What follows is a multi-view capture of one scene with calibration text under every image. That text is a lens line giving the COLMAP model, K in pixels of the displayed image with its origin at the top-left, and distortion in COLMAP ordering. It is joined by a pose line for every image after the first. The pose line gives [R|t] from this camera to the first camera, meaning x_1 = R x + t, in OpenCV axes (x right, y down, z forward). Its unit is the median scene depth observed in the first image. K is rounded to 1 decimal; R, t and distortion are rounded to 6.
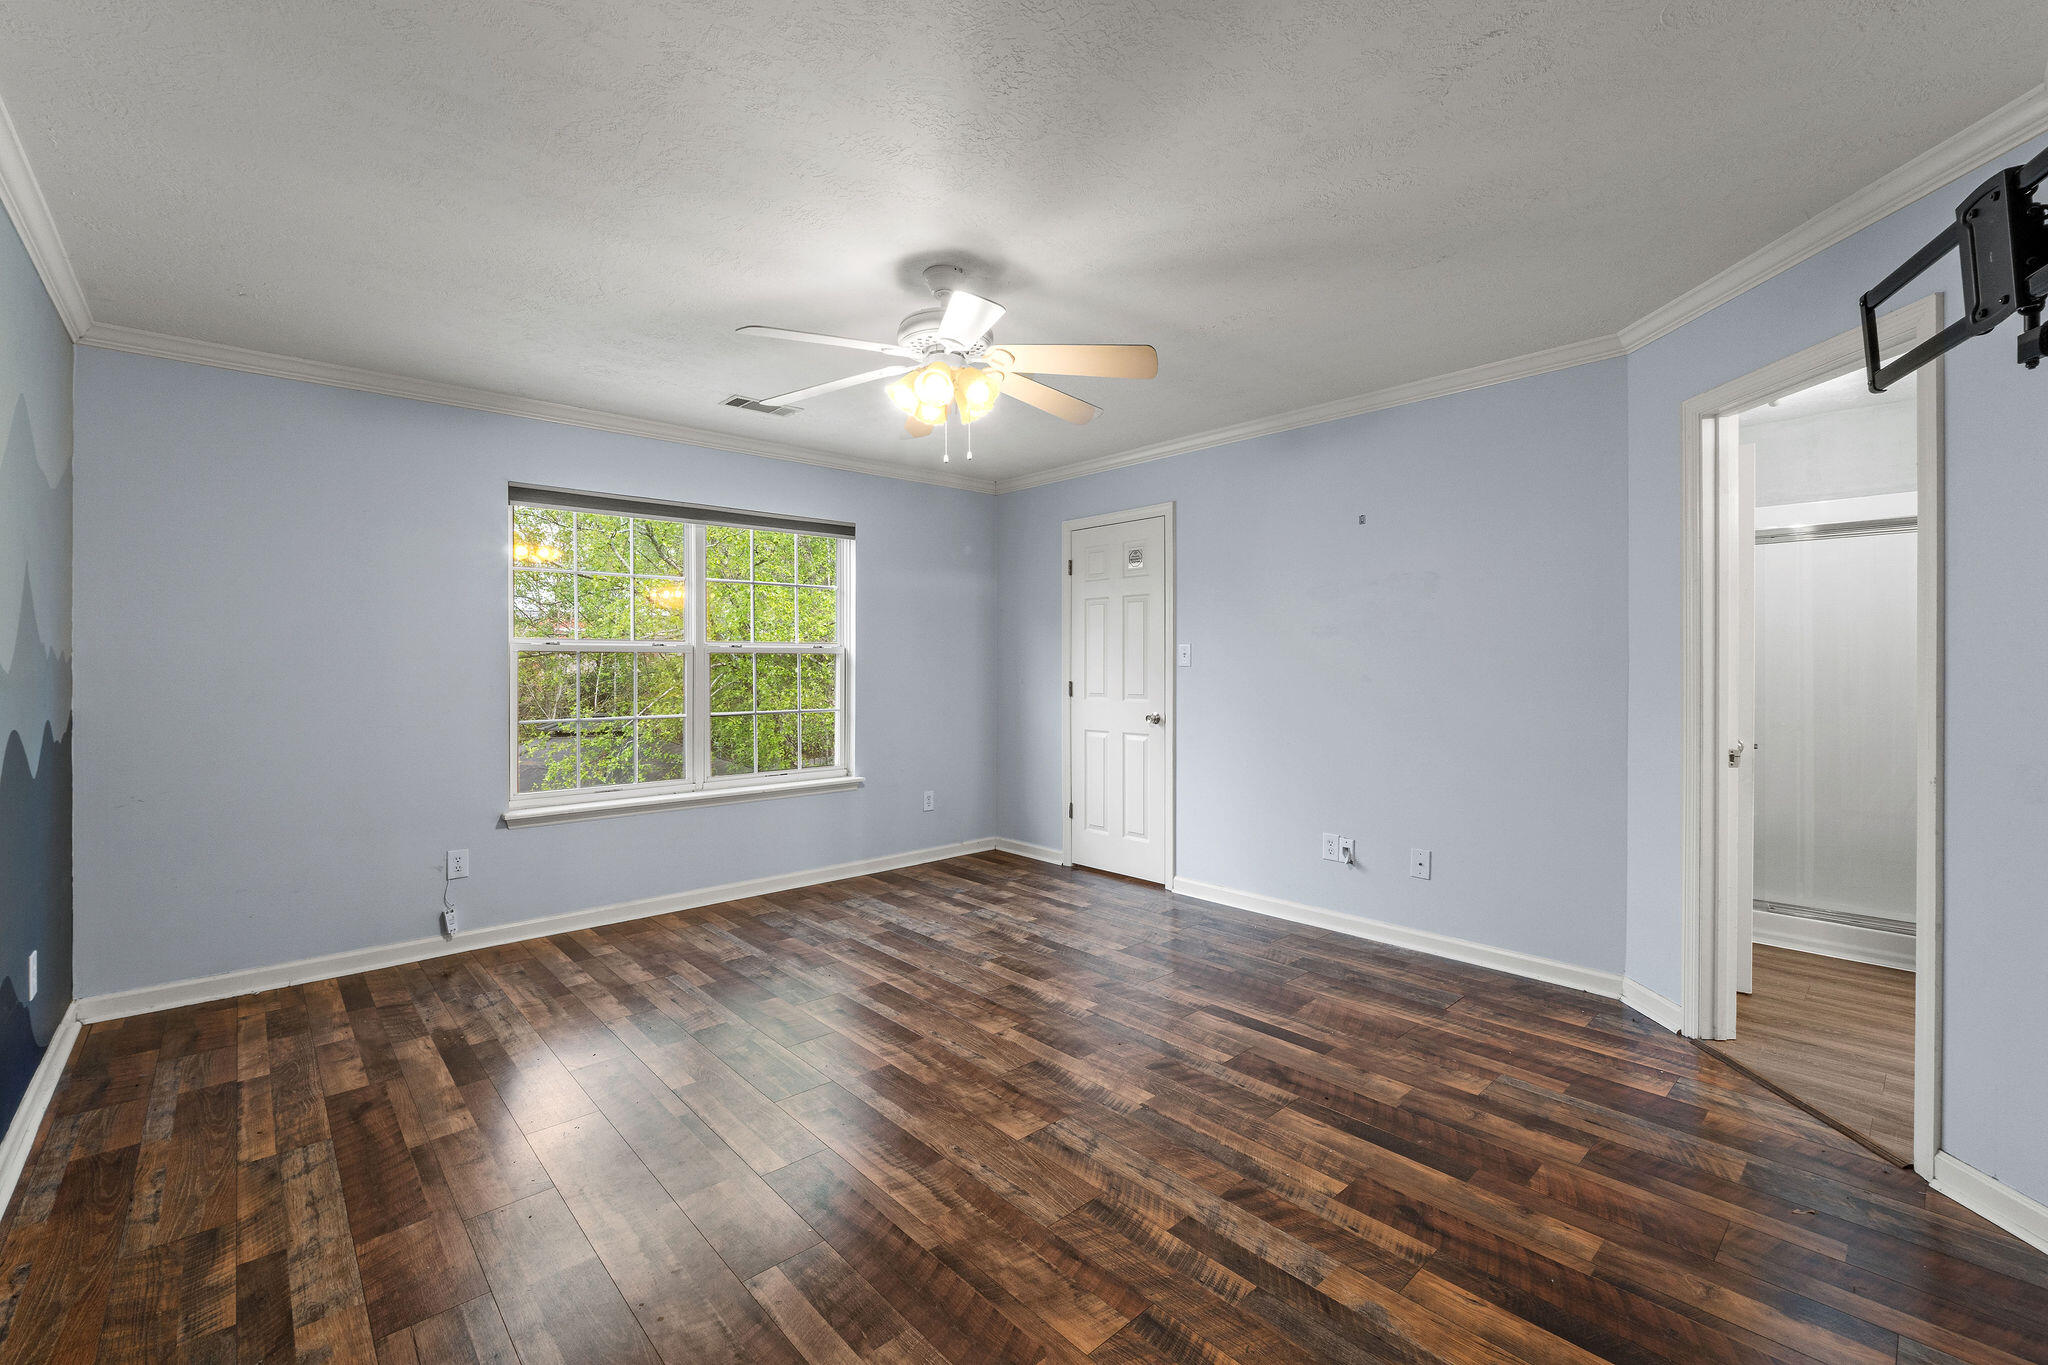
lens RADIAL K [[875.0, 0, 1001.1], [0, 875.0, 665.3], [0, 0, 1]] dist [-0.004300, 0.000022]
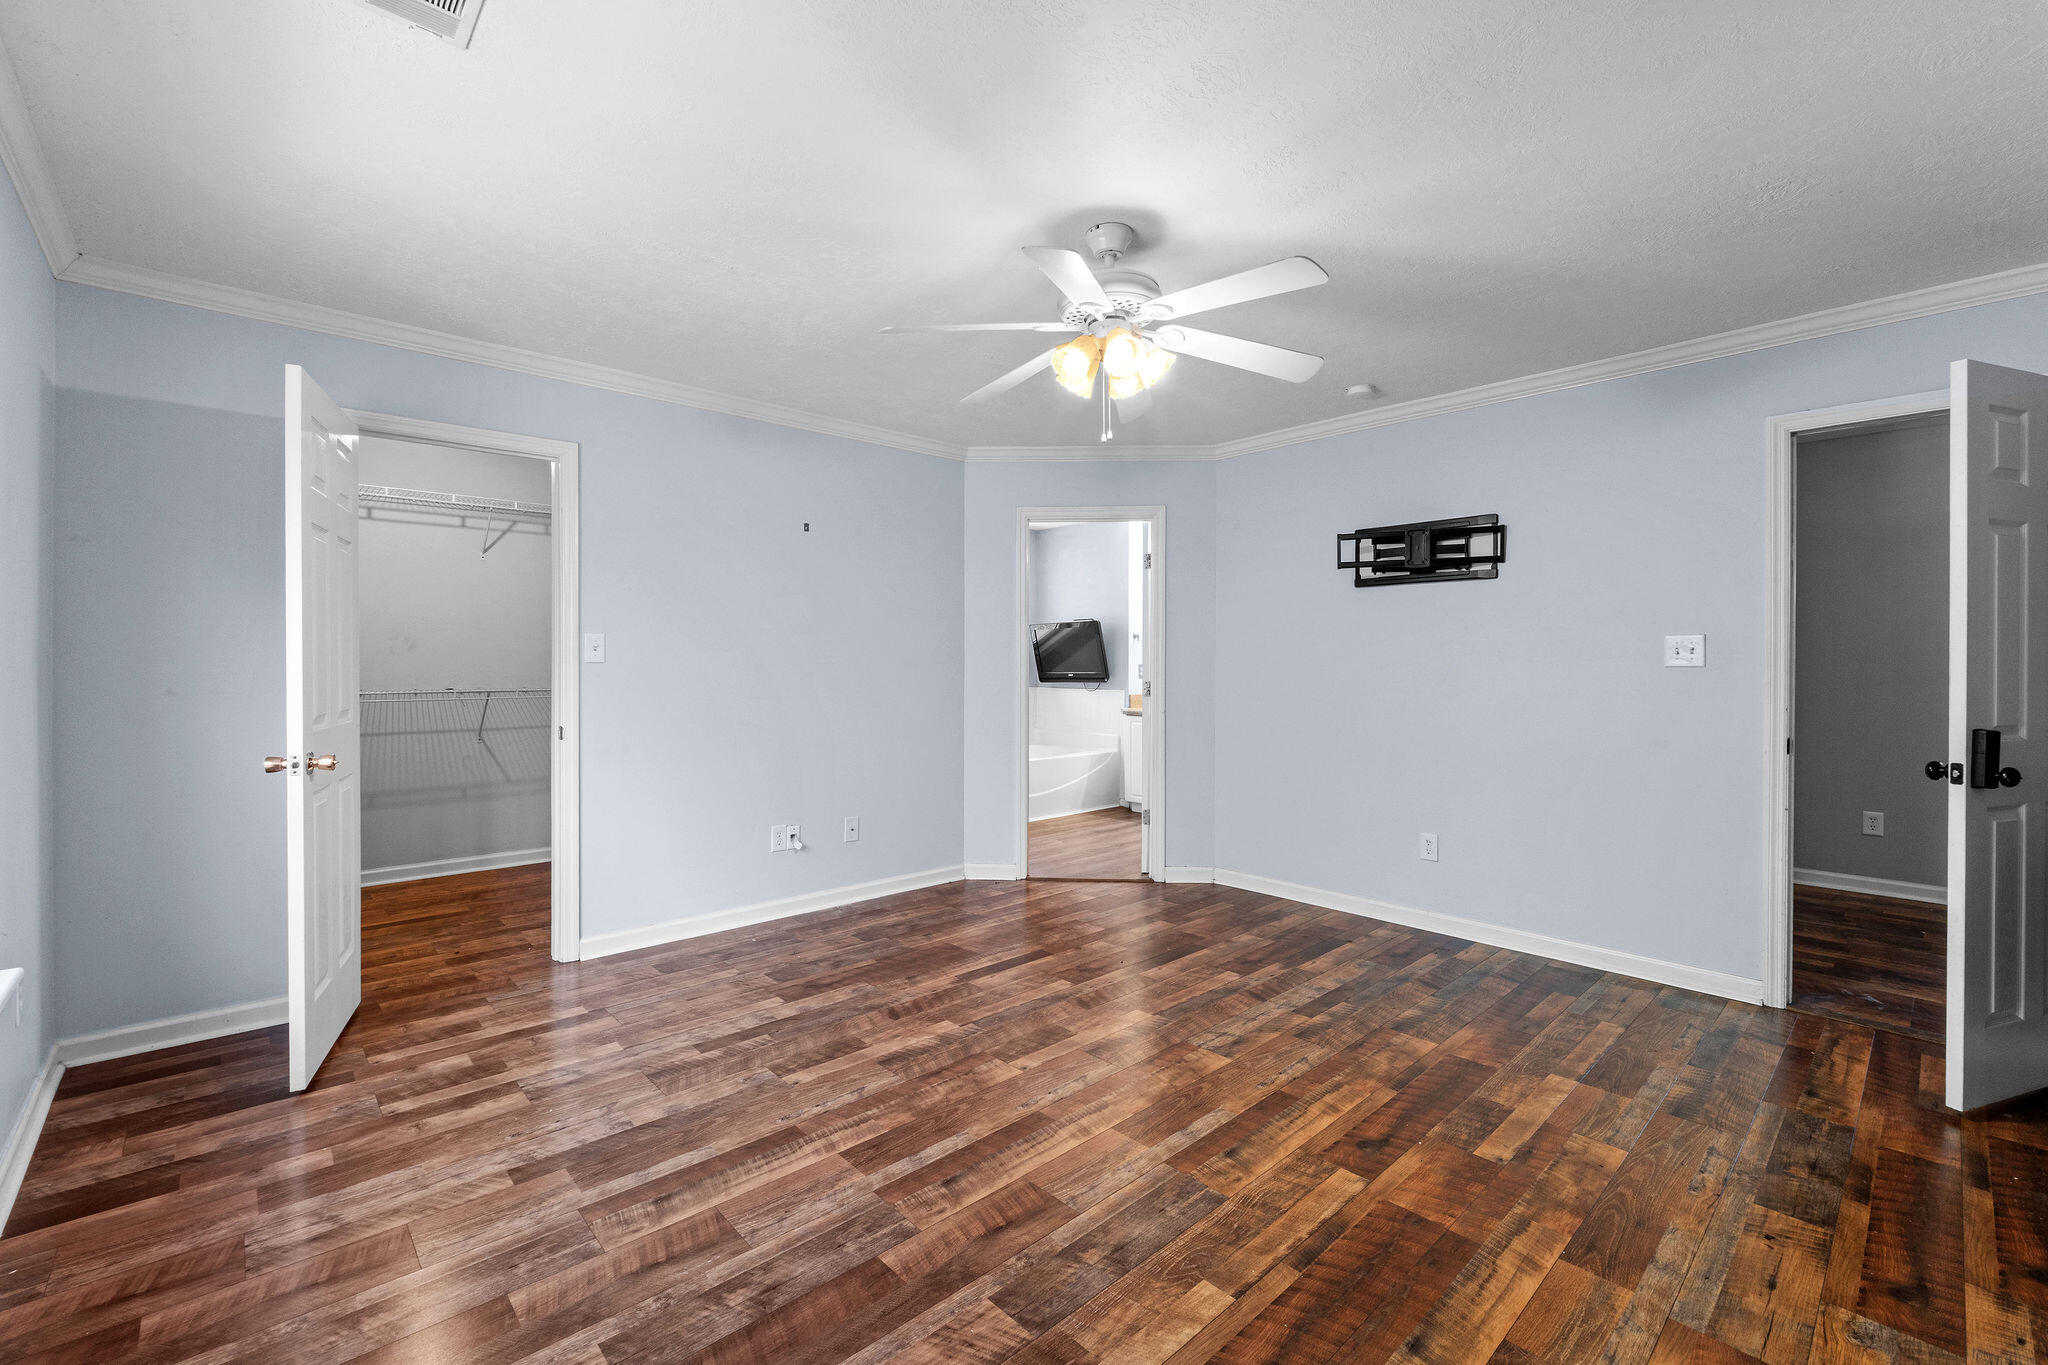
lens RADIAL K [[875.0, 0, 1001.1], [0, 875.0, 665.3], [0, 0, 1]] dist [-0.004300, 0.000022]
pose [[-0.018572, -0.001320, 0.999827, -0.793249], [-0.002187, 0.999997, 0.001280, 0.002213], [-0.999825, -0.002162, -0.018574, 0.910519]]
